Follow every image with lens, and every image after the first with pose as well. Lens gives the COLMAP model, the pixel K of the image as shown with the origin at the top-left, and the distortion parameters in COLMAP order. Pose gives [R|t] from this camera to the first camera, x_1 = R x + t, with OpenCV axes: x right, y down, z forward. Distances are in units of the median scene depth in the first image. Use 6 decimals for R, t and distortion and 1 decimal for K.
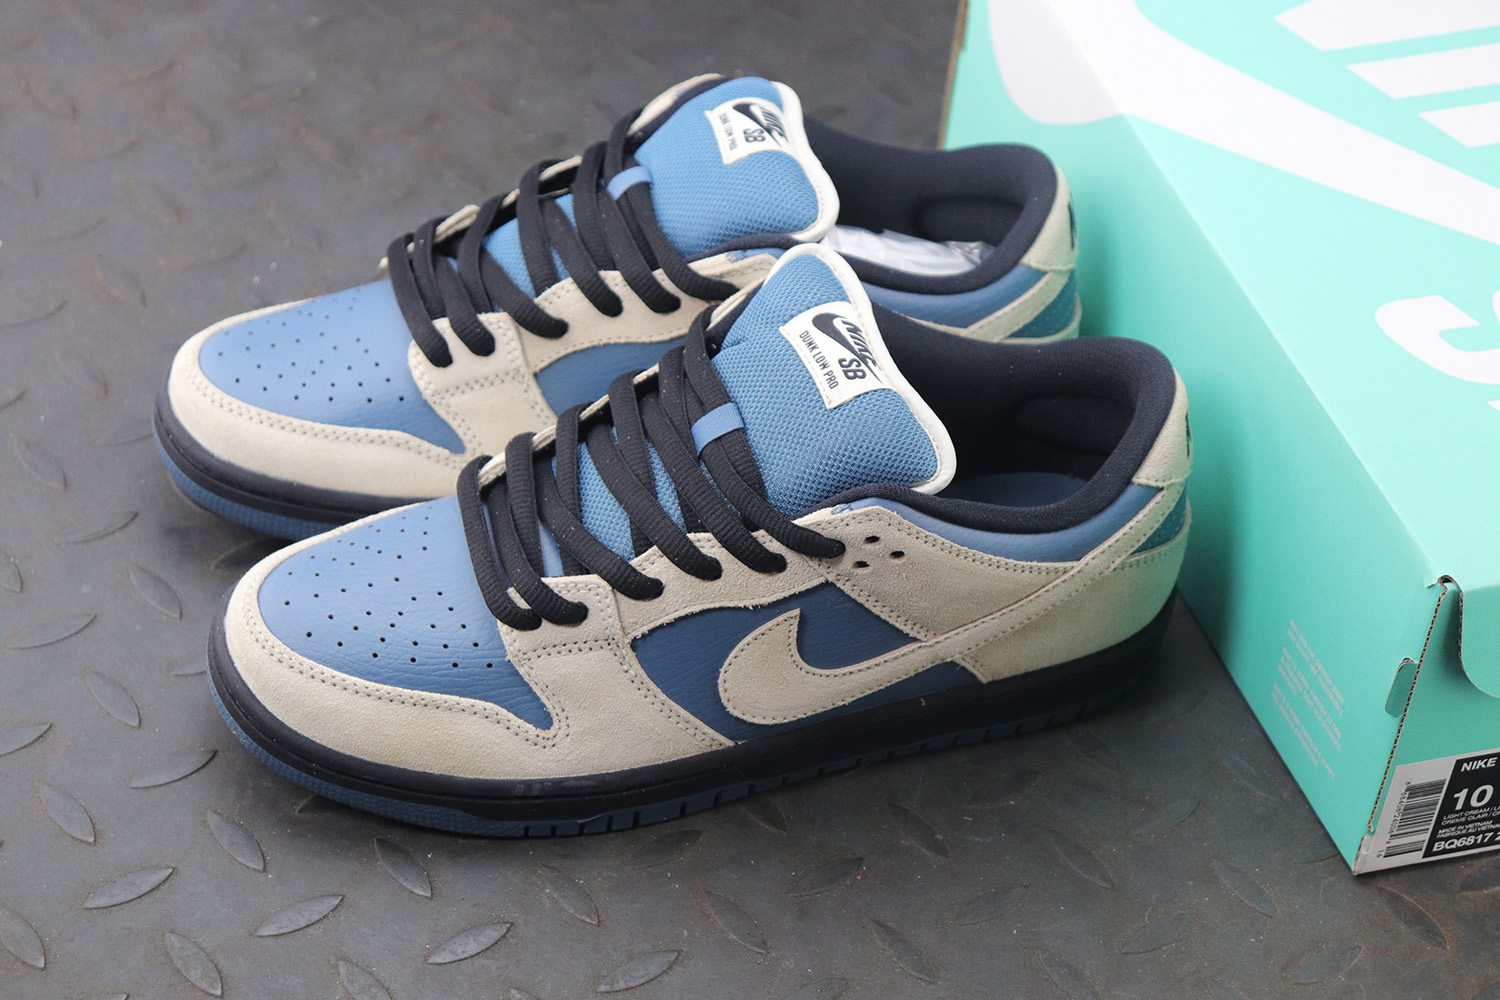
lens RADIAL K [[3333.6, 0, 742.4], [0, 3333.6, 501.1], [0, 0, 1]] dist [0.286006, 0.000000]
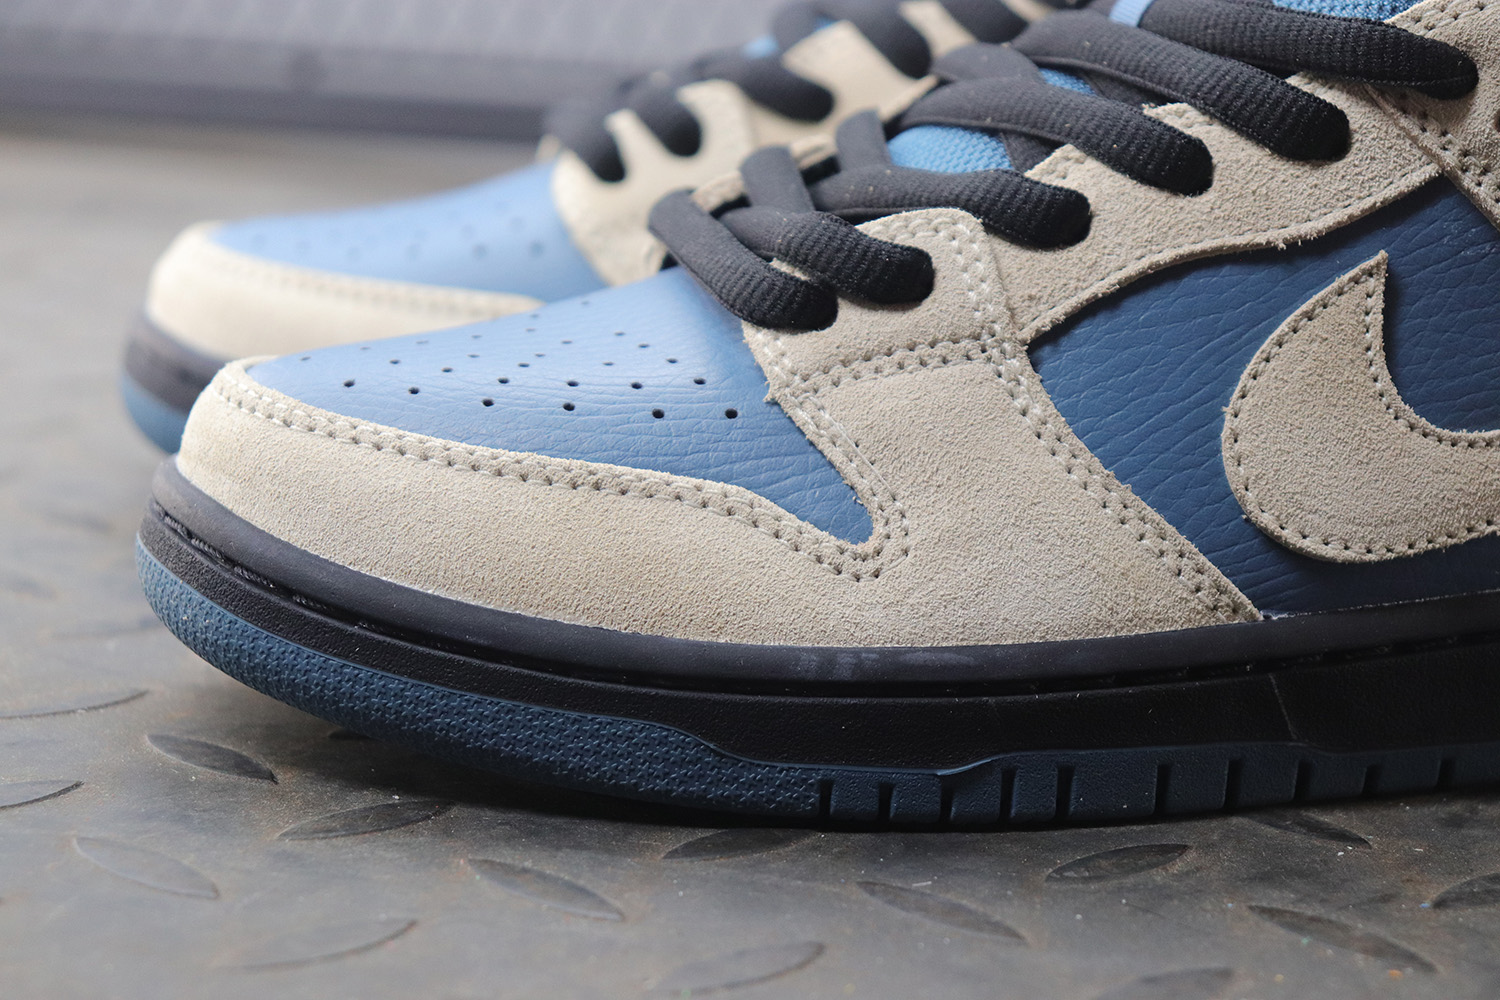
lens RADIAL K [[3333.6, 0, 762.0], [0, 3333.6, 504.3], [0, 0, 1]] dist [0.286006, 0.000000]
pose [[0.998305, -0.057901, -0.005934, -0.069340], [0.045791, 0.844238, -0.534009, 0.310154], [0.035929, 0.532832, 0.845458, 0.611382]]
